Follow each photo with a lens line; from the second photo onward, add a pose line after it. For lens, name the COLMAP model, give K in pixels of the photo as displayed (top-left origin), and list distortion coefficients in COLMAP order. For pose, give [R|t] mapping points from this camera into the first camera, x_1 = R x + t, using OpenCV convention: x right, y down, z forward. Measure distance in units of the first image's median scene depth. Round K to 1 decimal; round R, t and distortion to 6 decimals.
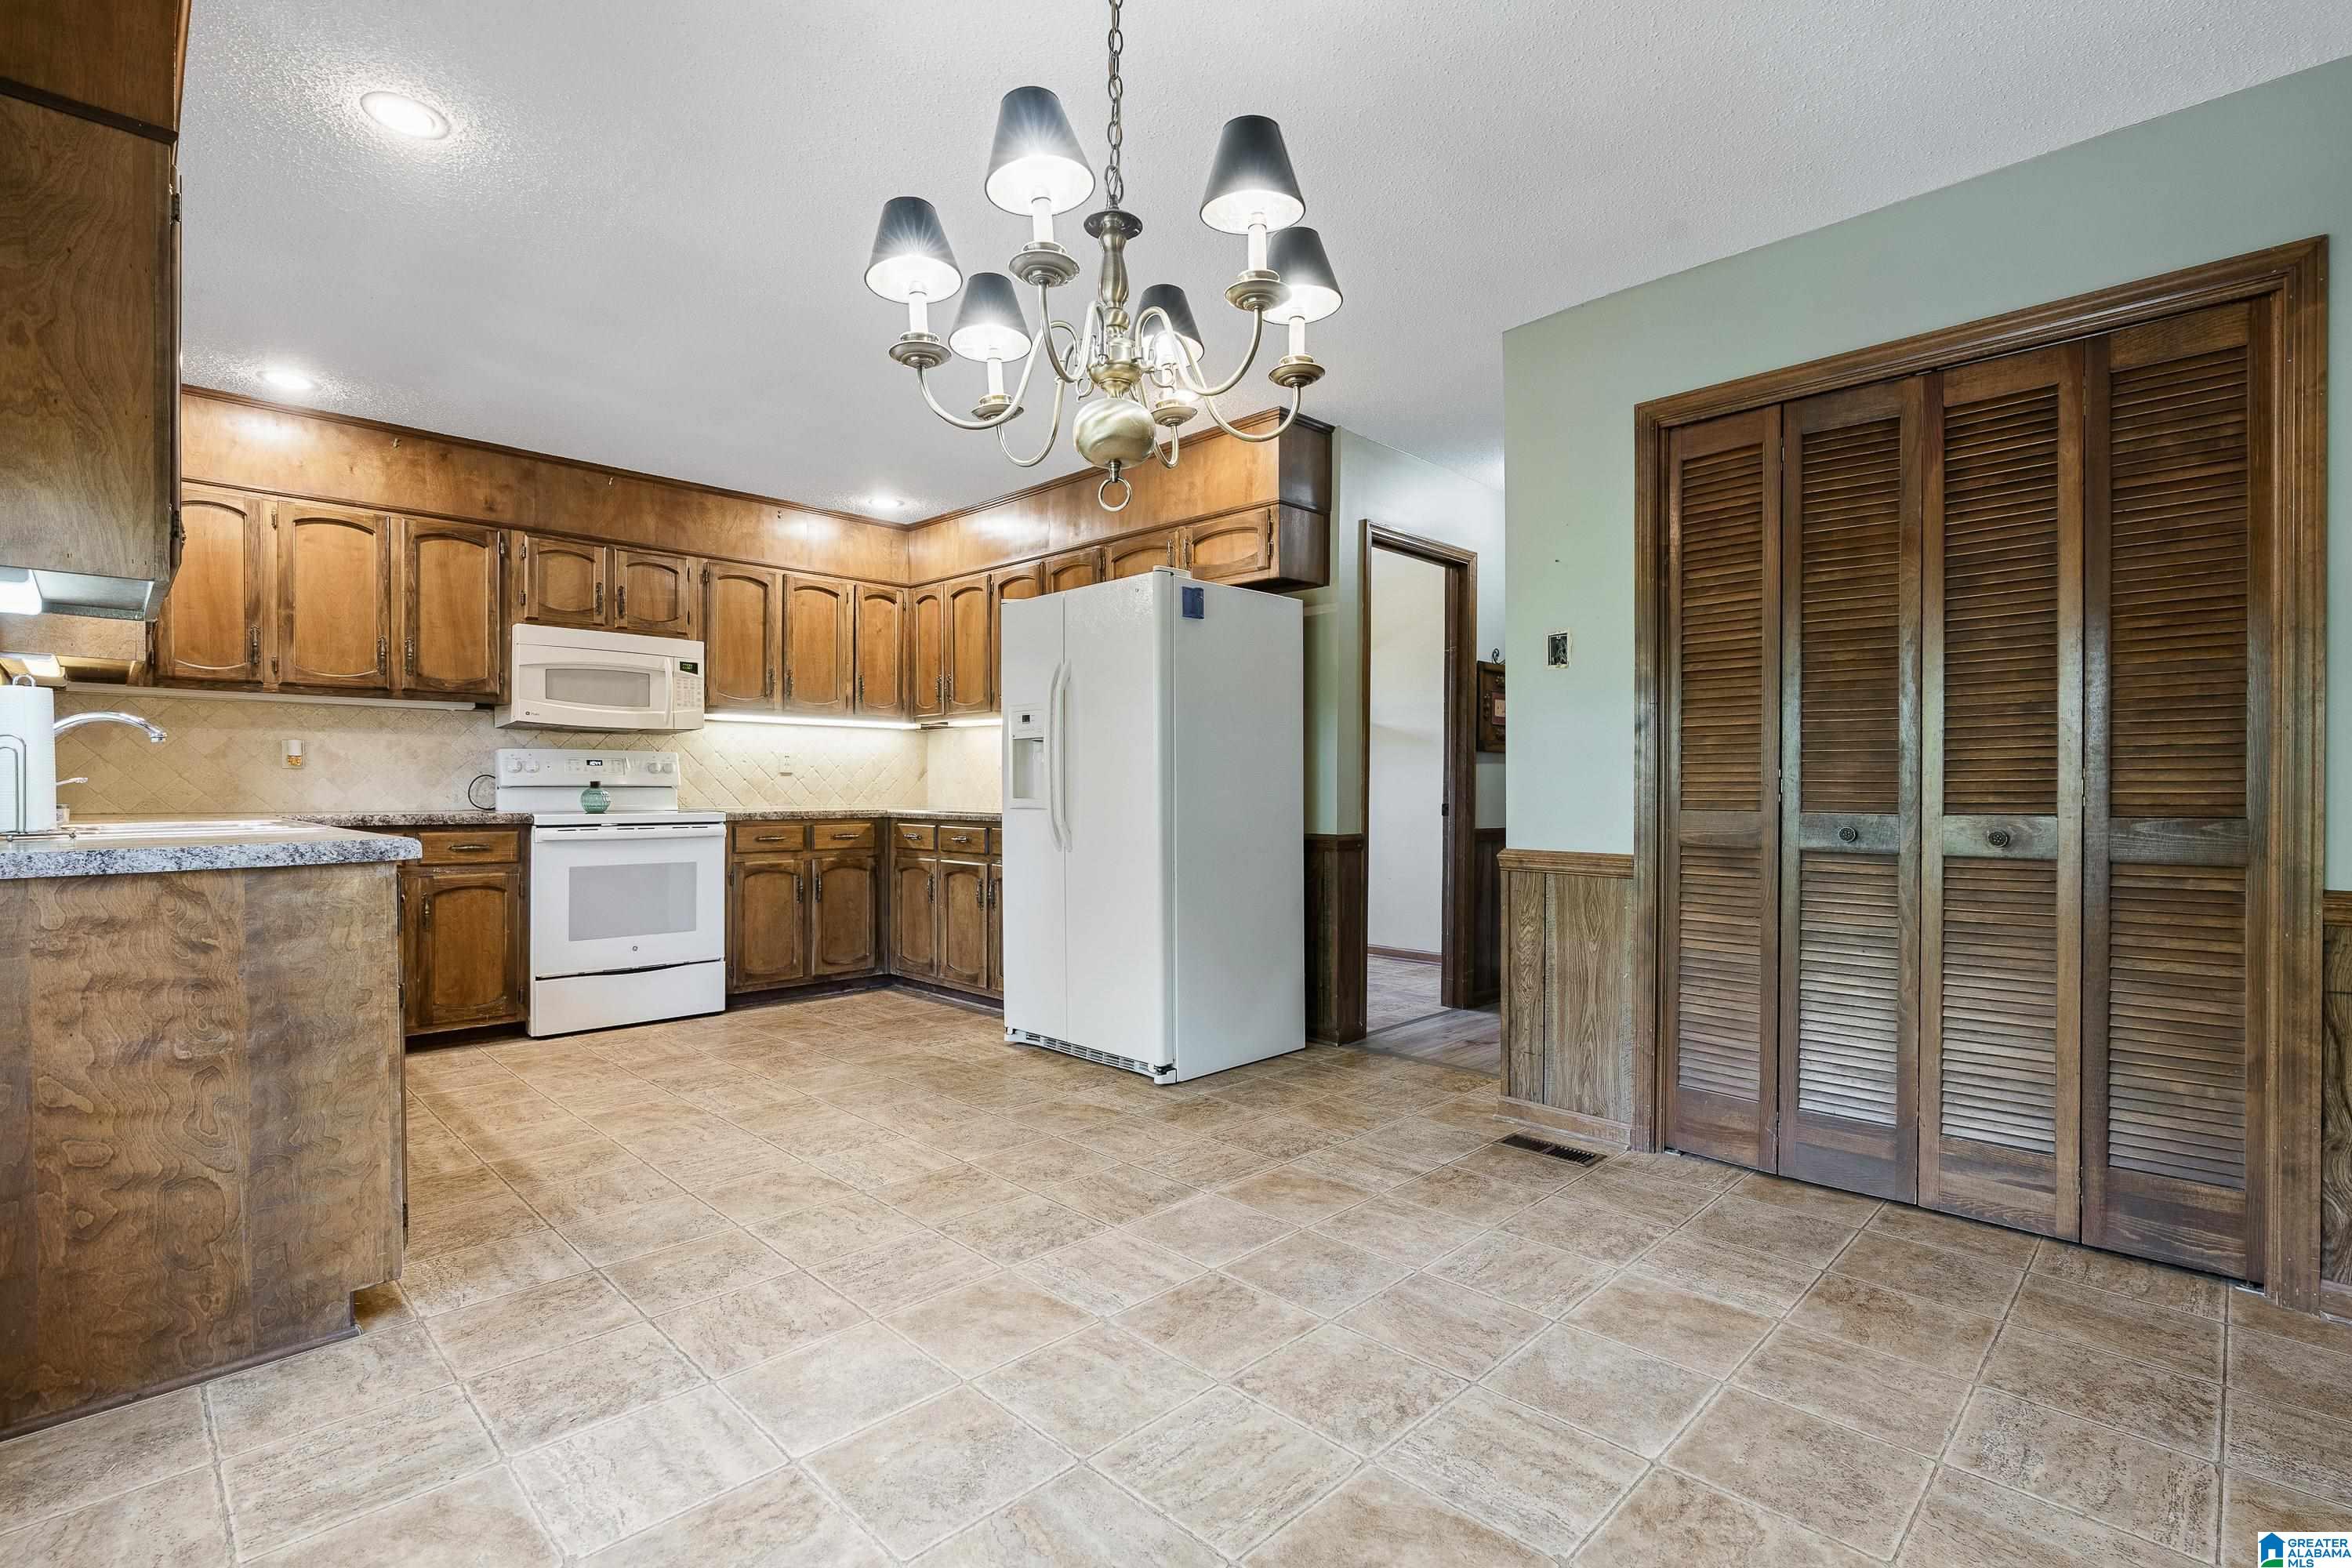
lens RADIAL K [[1067.2, 0, 1179.8], [0, 1067.2, 792.3], [0, 0, 1]] dist [0.015234, 0.000504]
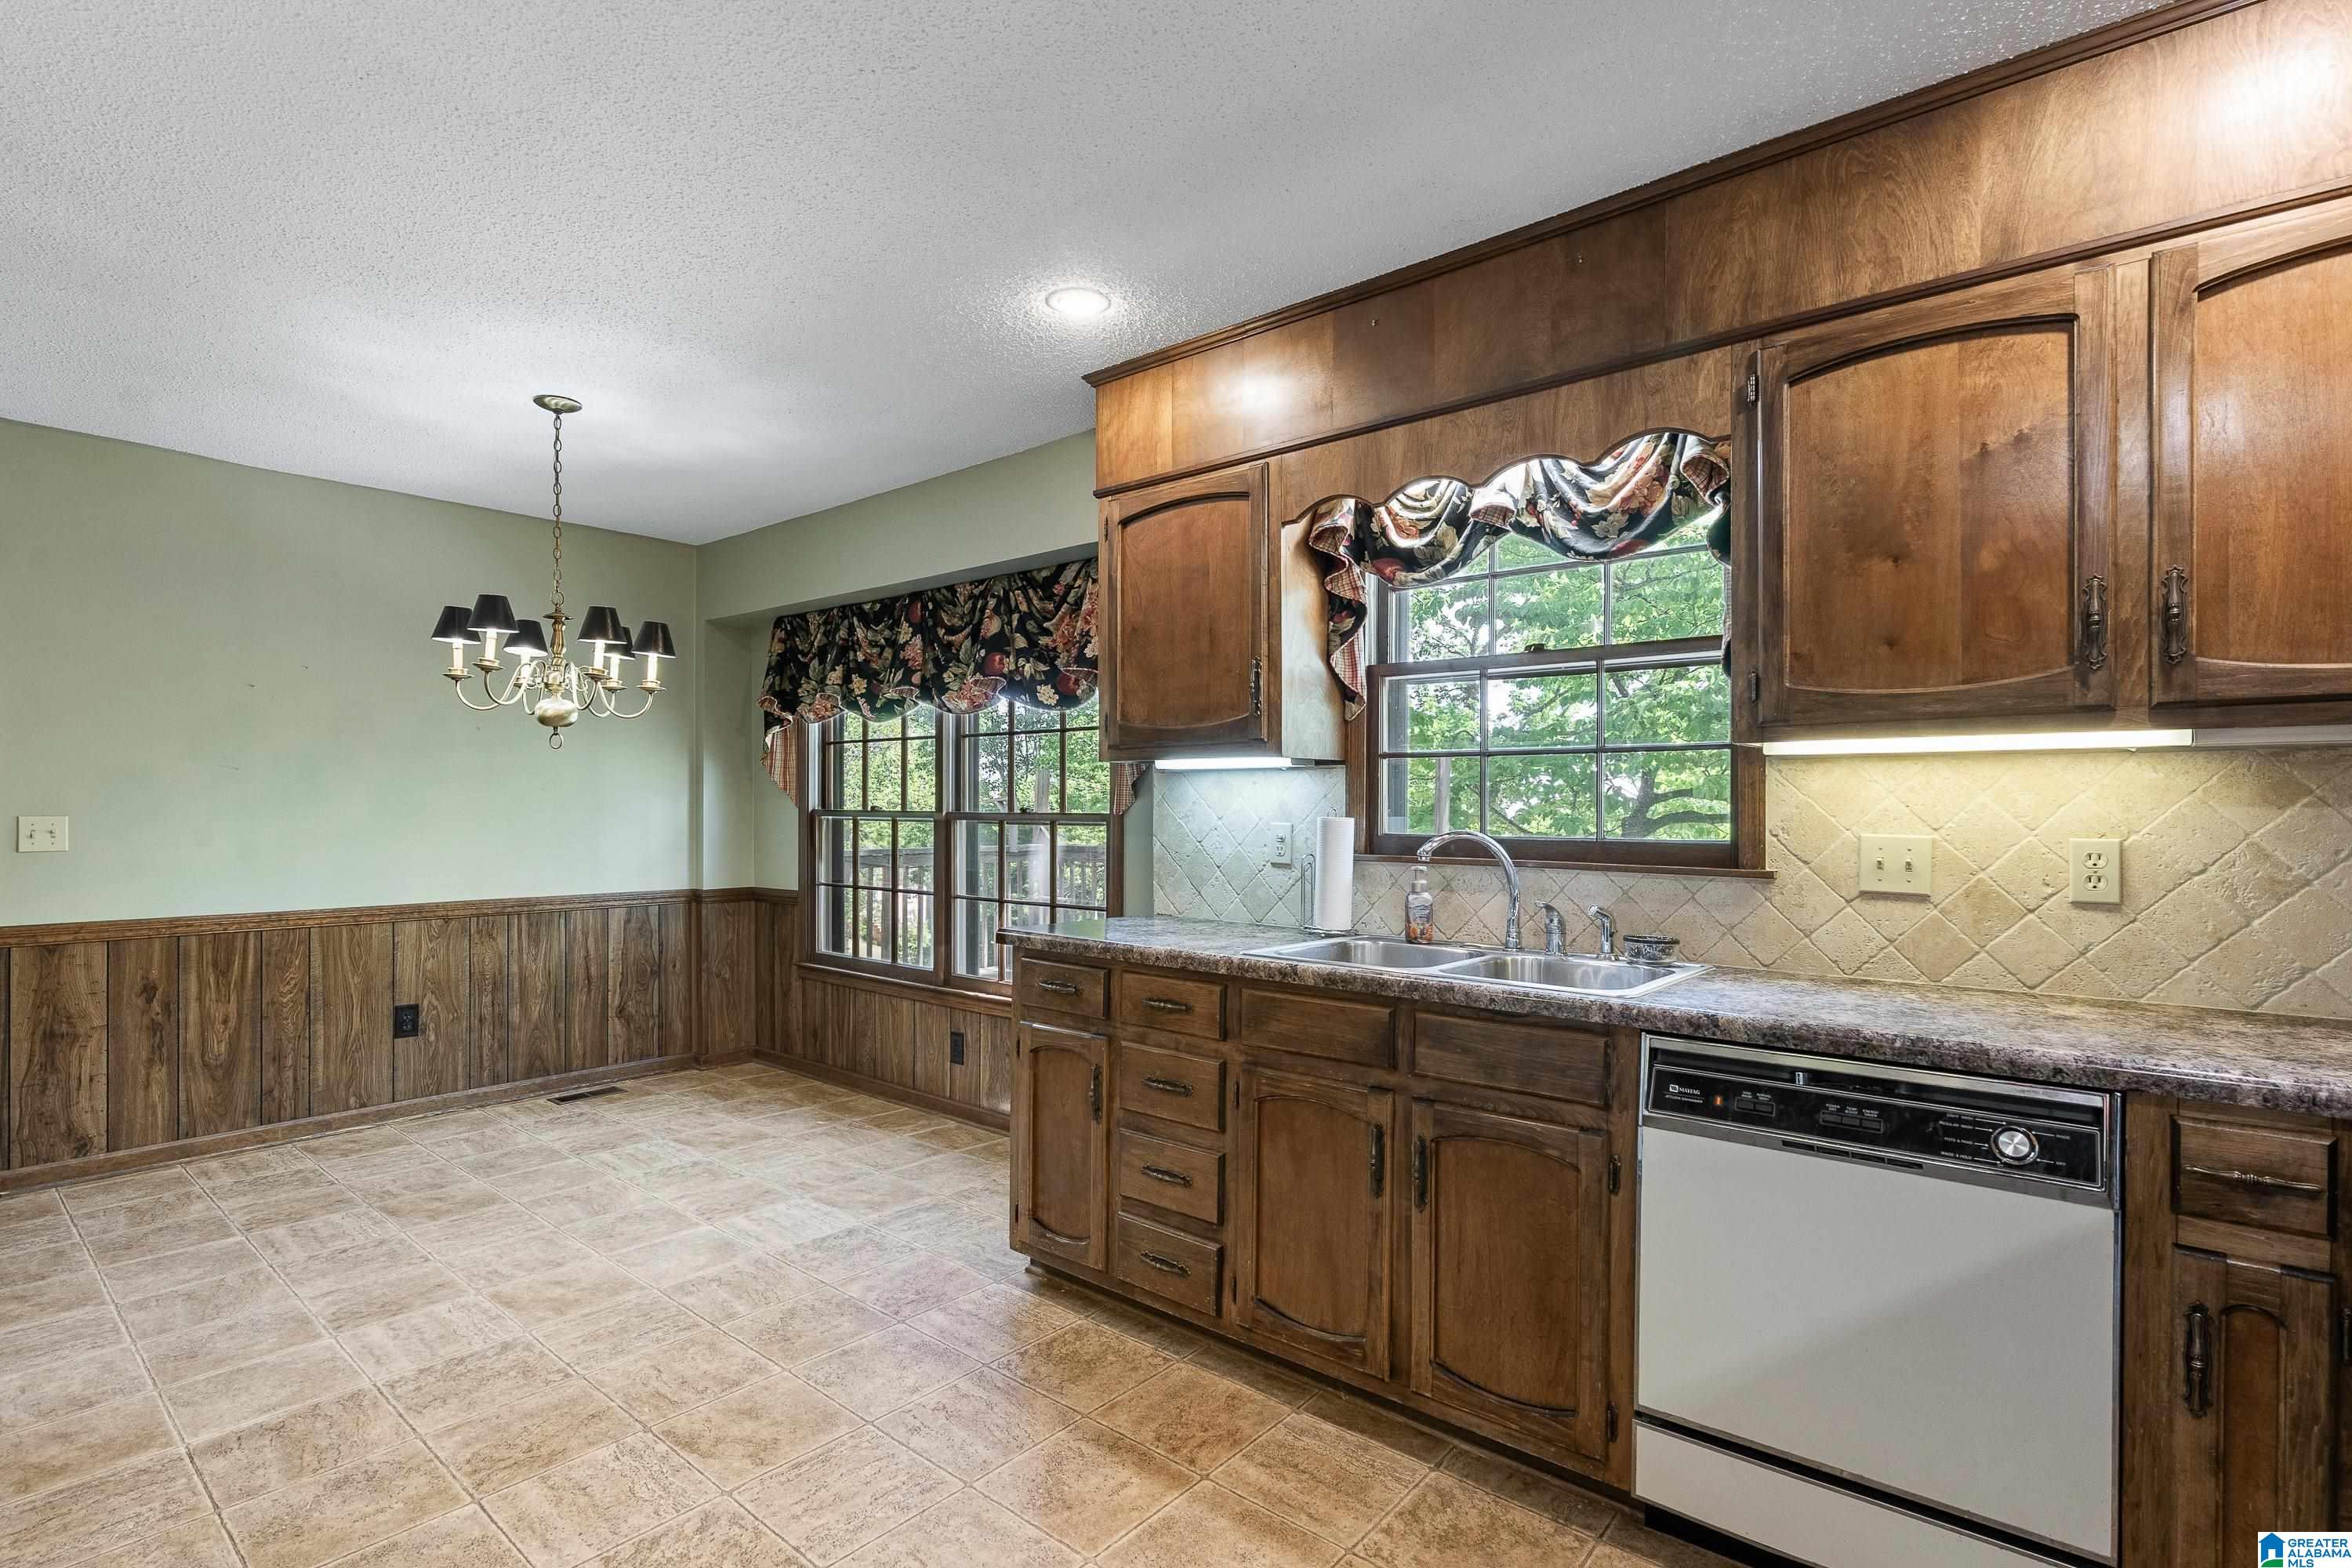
lens RADIAL K [[1067.2, 0, 1180.9], [0, 1067.2, 797.2], [0, 0, 1]] dist [0.015234, 0.000504]
pose [[-0.993928, -0.003582, -0.109978, -0.687785], [-0.003317, 0.999991, -0.002594, -0.115730], [0.109986, -0.002214, -0.993931, 2.104066]]
